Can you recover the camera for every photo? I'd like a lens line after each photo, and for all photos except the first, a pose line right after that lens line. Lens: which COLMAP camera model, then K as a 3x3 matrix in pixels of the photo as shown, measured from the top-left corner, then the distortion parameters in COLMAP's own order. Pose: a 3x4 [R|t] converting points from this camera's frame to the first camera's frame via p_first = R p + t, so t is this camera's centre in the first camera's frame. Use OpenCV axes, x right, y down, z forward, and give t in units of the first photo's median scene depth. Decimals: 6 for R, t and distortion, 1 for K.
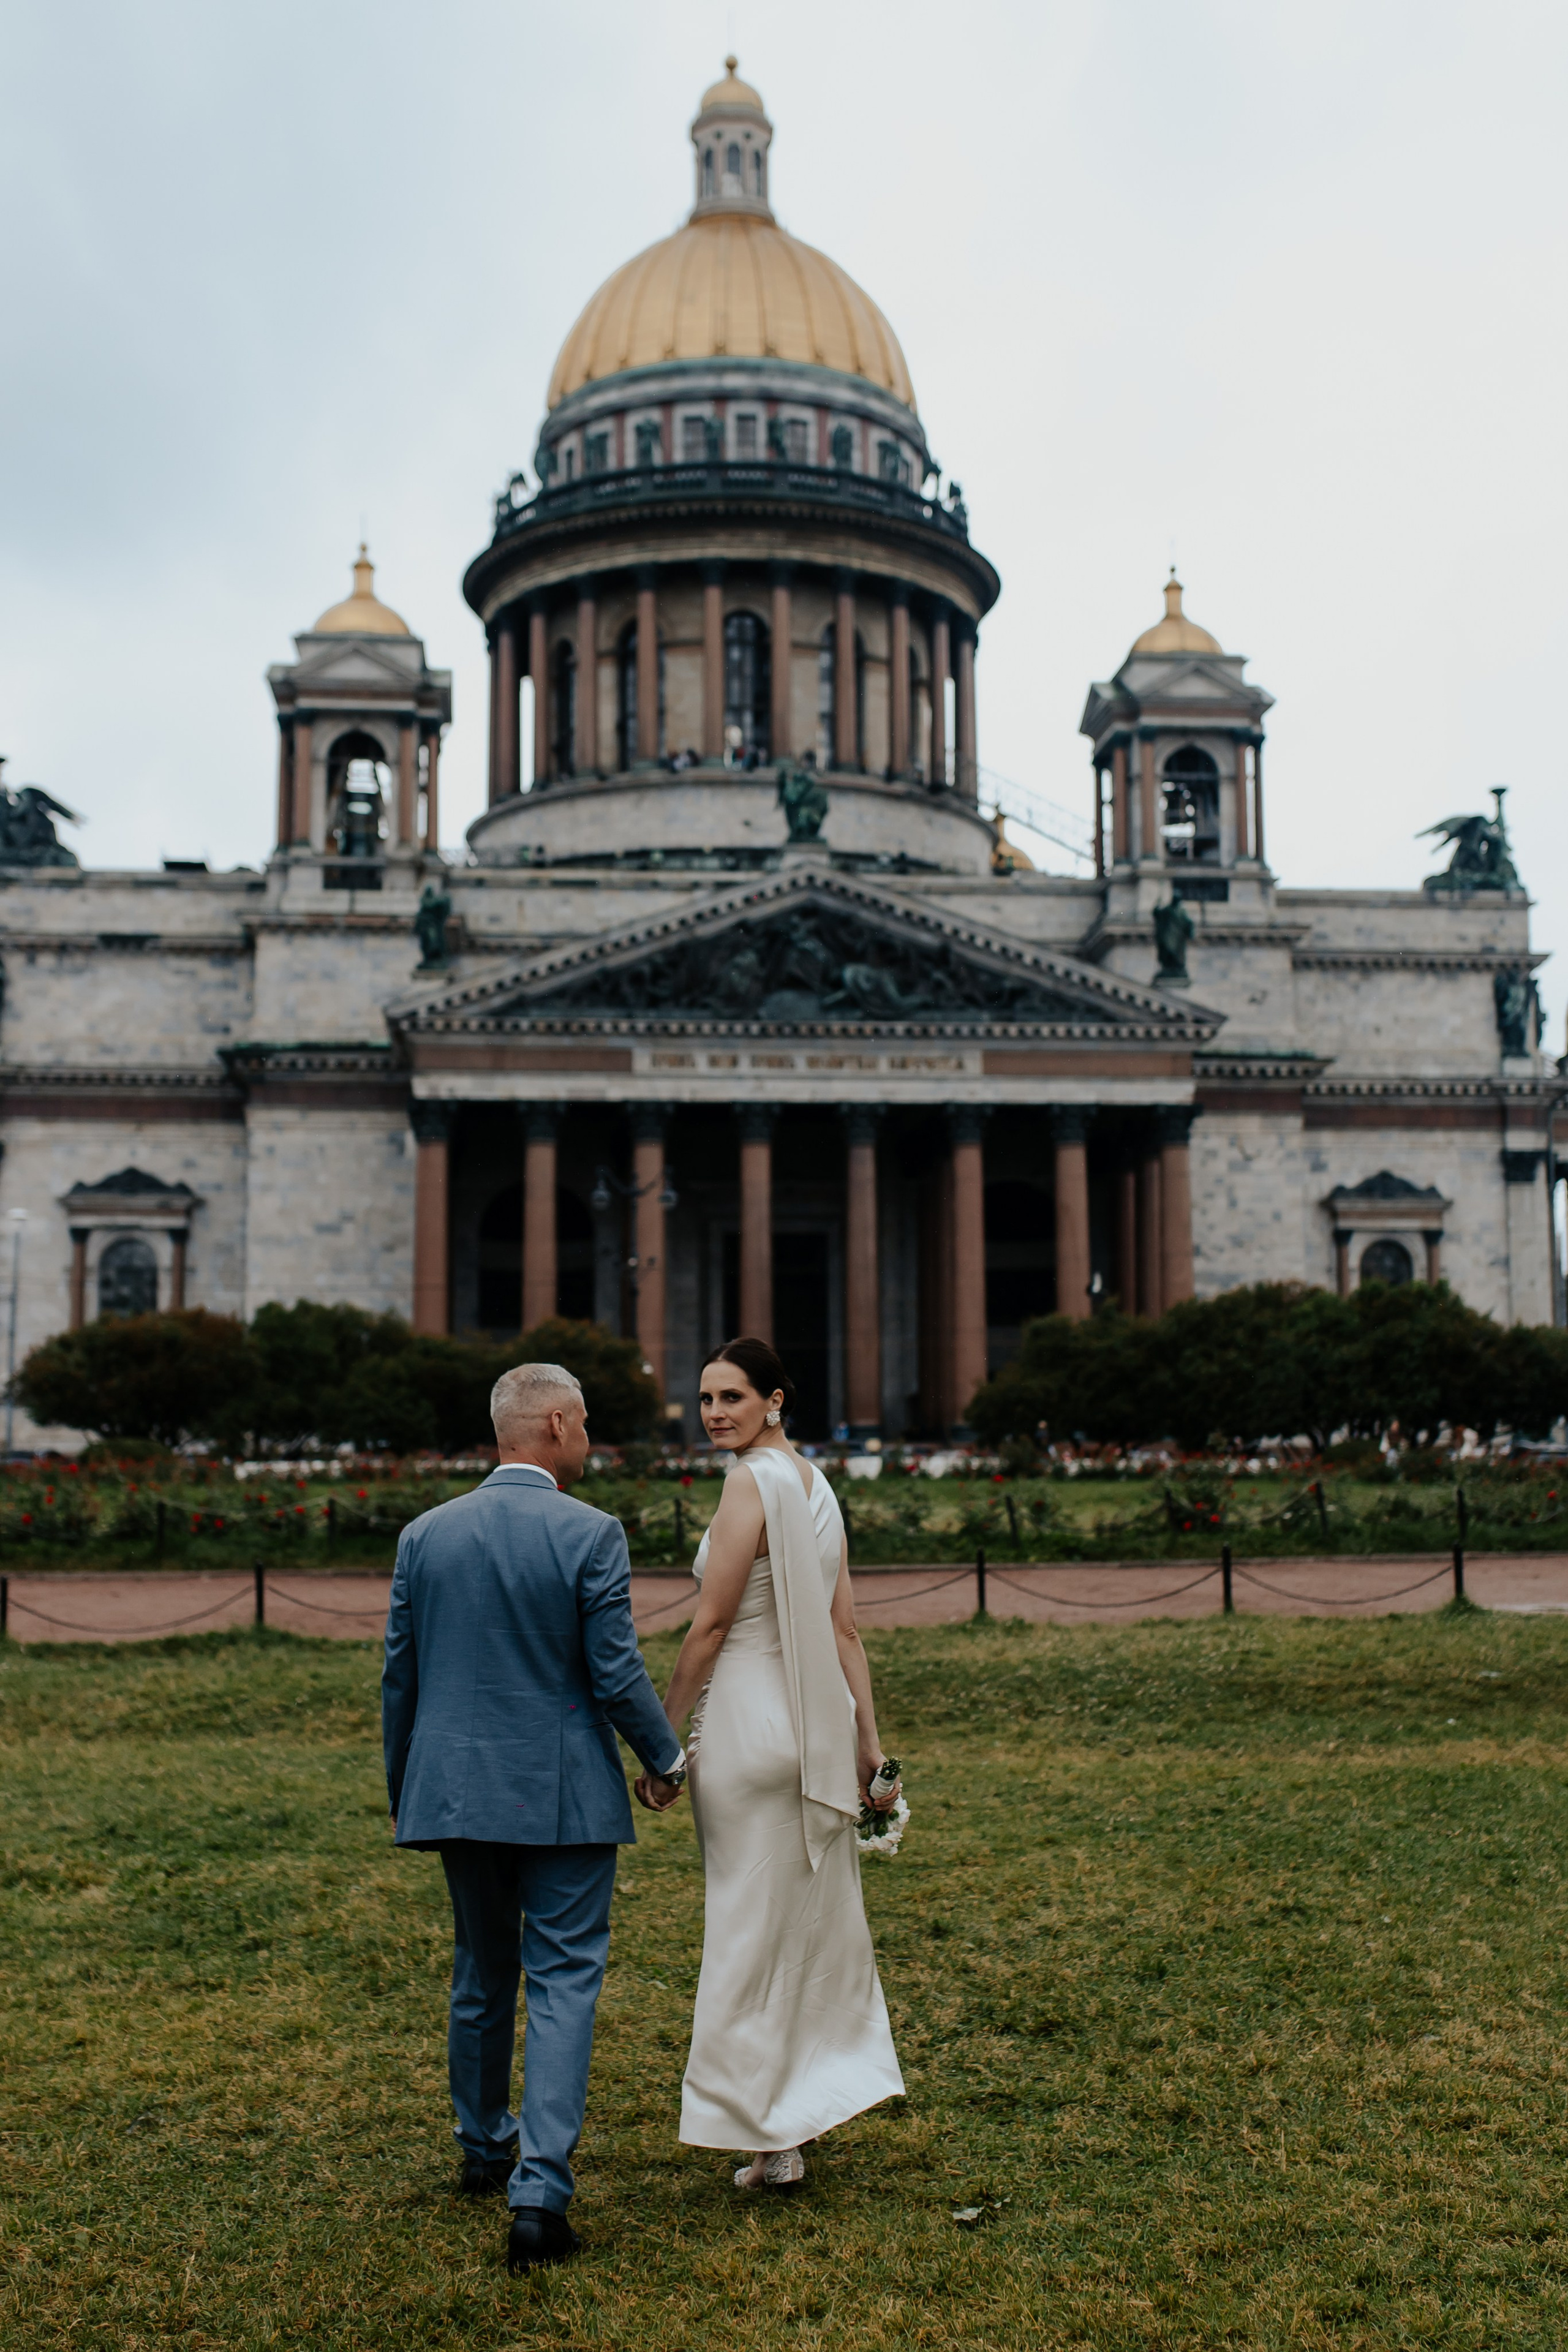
lens RADIAL K [[2588.3, 0, 784.0], [0, 2588.3, 1176.0], [0, 0, 1]] dist [0.038495, -0.014772]
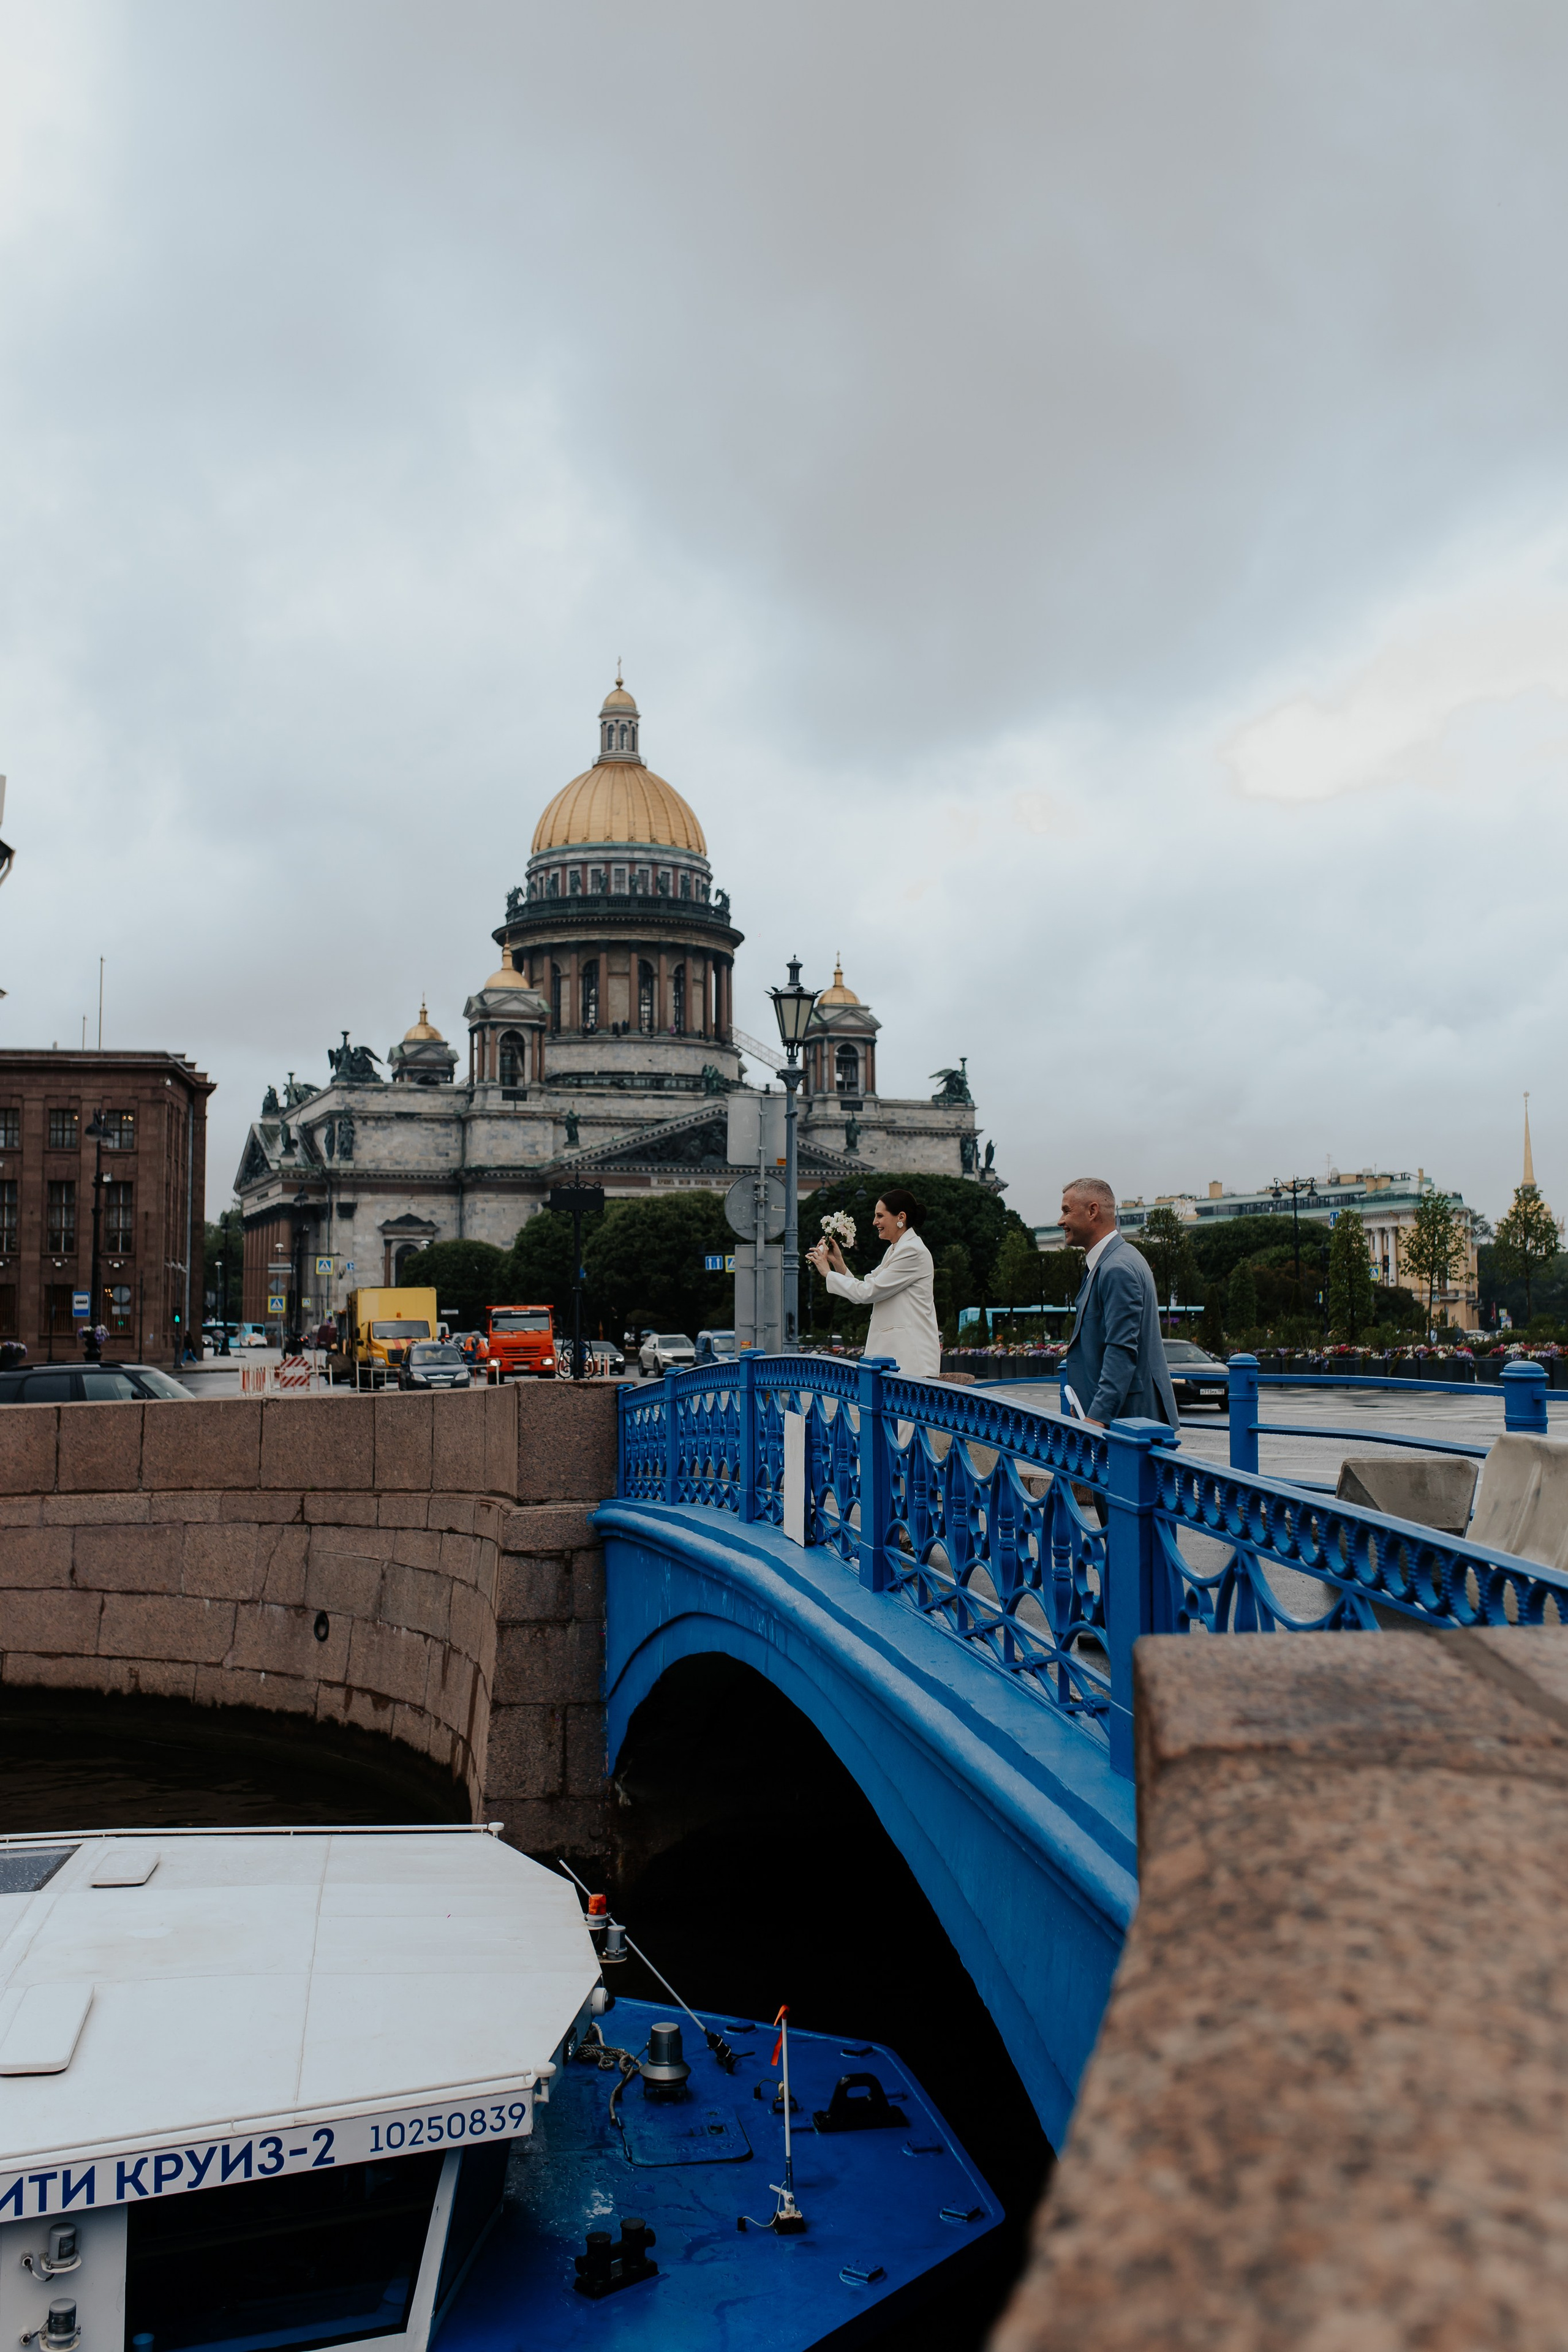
lens RADIAL K [[2242.2, 0, 784.0], [0, 2242.2, 1176.0], [0, 0, 1]] dist [0.037952, -0.018629]
pose [[0.966445, 0.018427, 0.256213, -0.444540], [-0.027966, 0.999043, 0.033634, -0.114860], [-0.255348, -0.039671, 0.966035, -1.032792]]
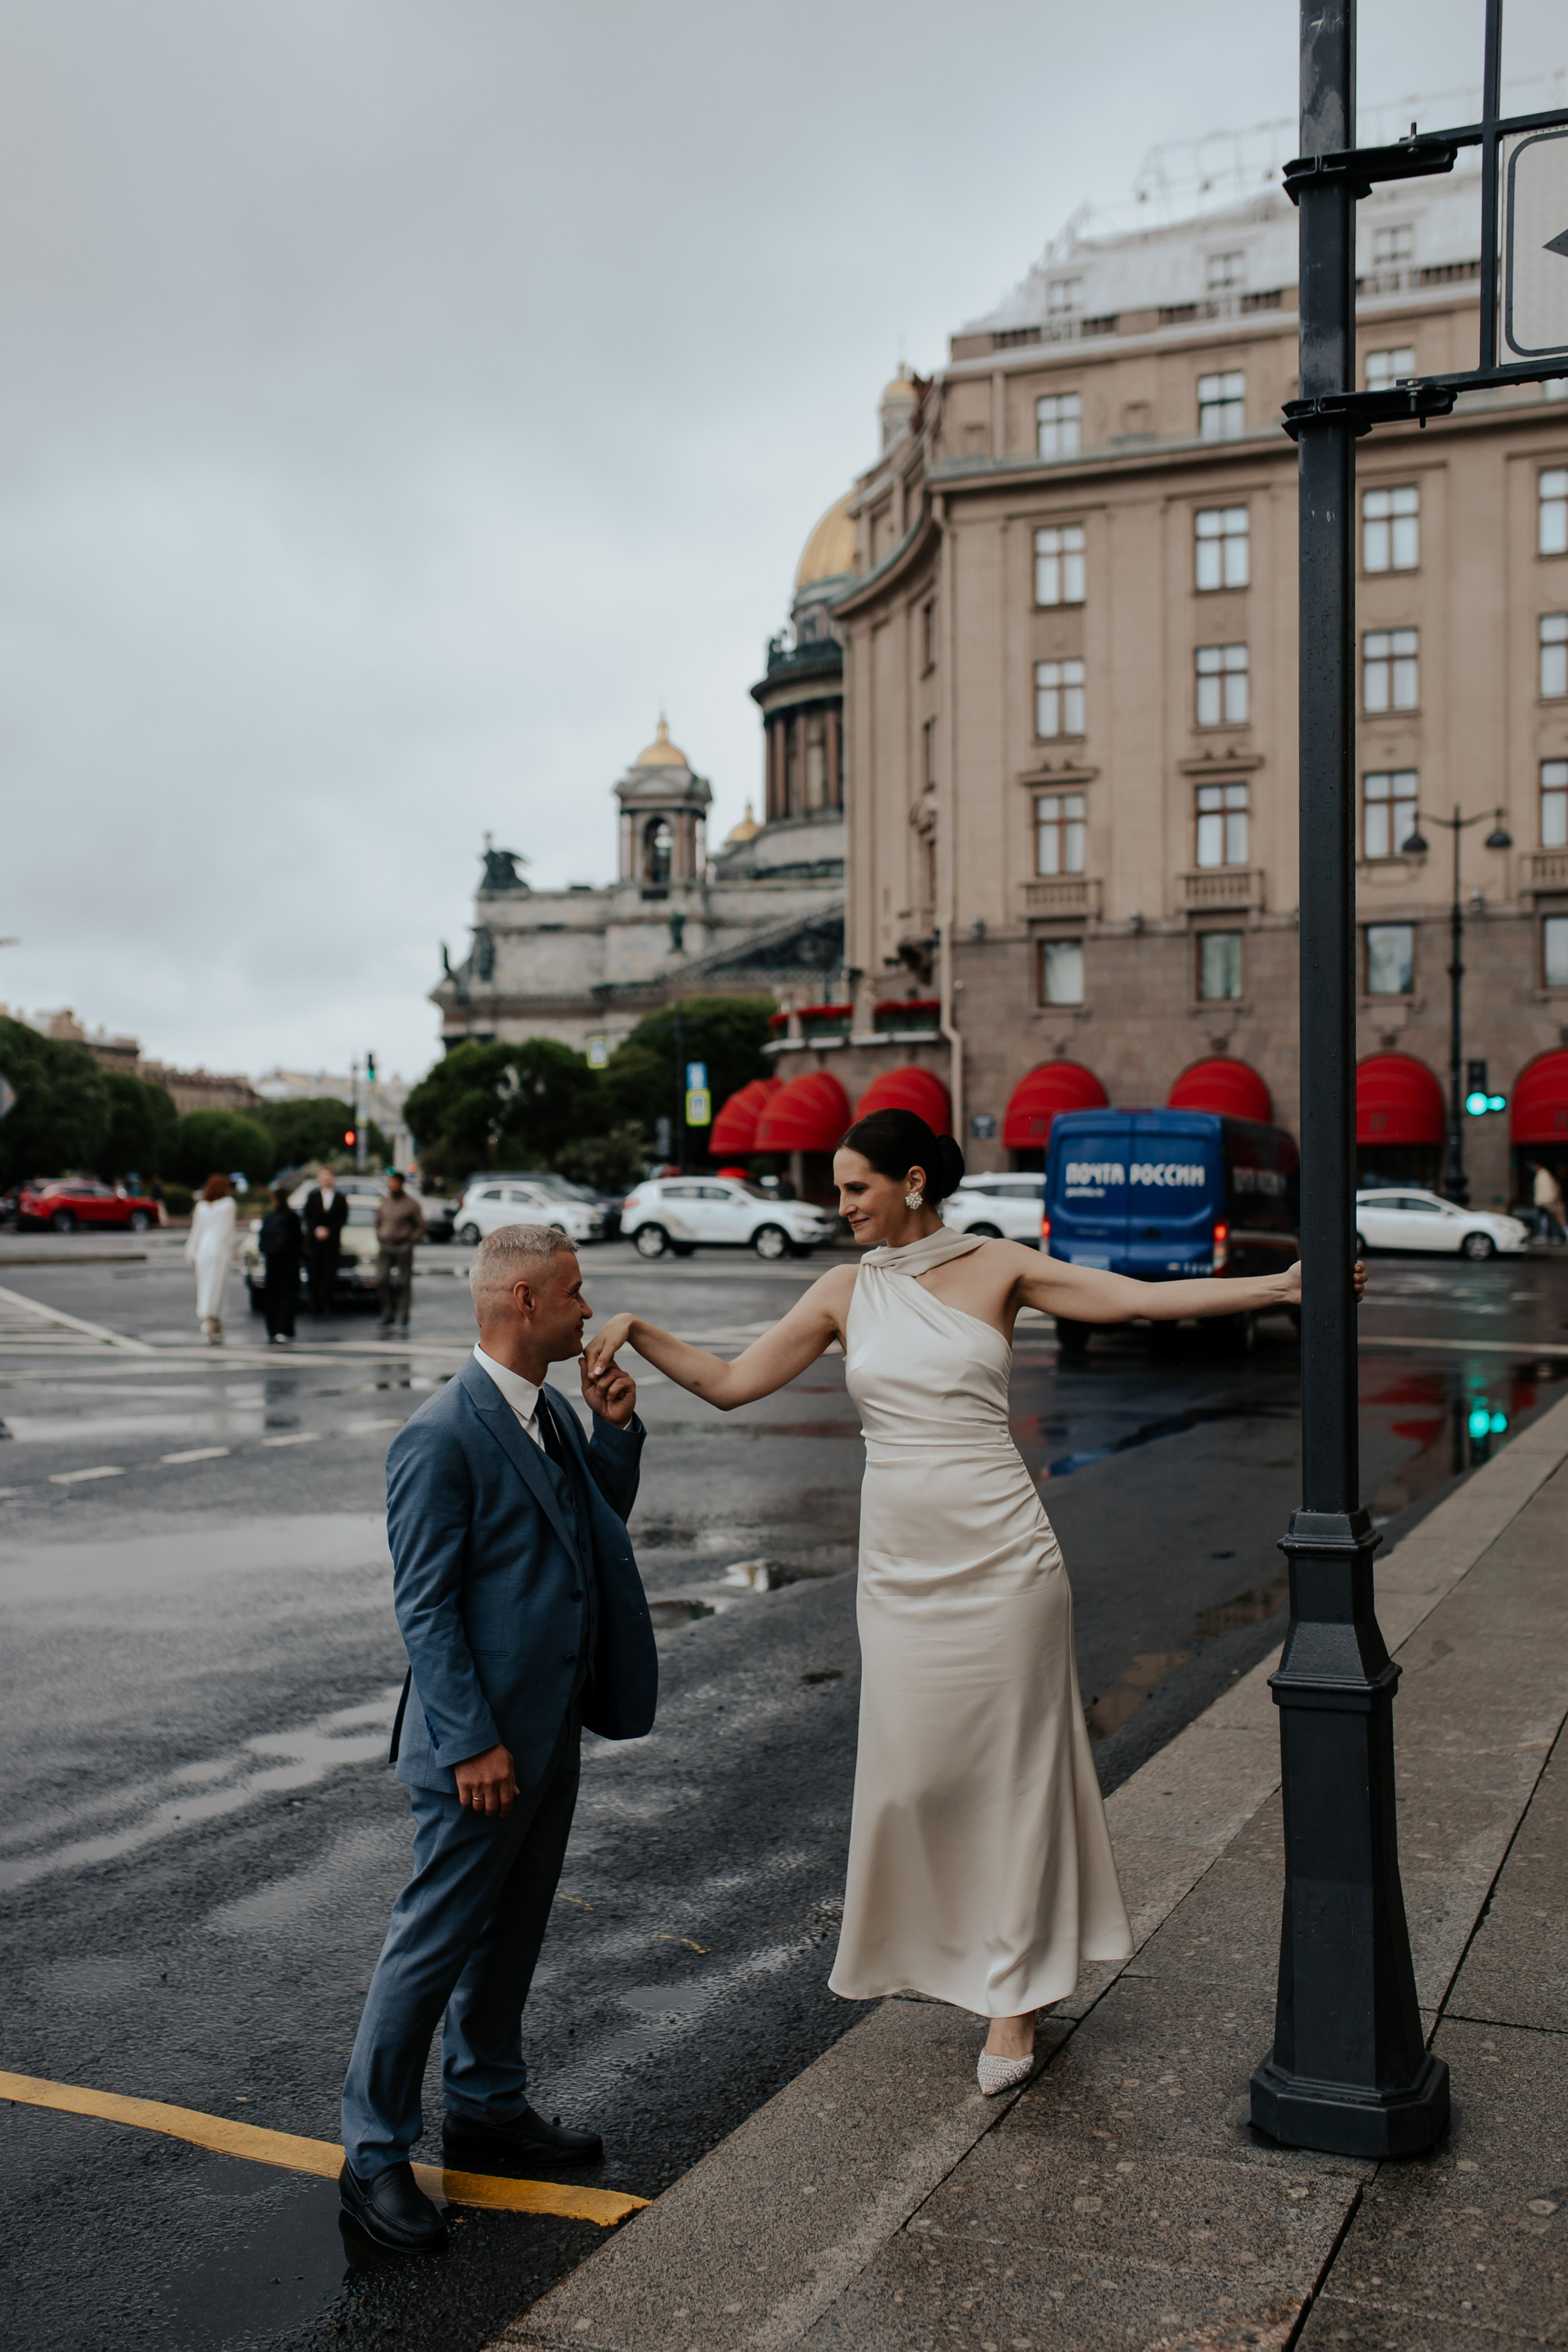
lens RADIAL K [[2242.2, 0, 784.0], [0, 2242.2, 1176.0], [0, 0, 1]] dist [0.037952, -0.018629]
pose [[0.969459, -0.000355, -0.245254, 0.342538], [0.026640, 0.994235, 0.103865, -0.075856], [0.243803, -0.107226, 0.963879, -0.635220]]
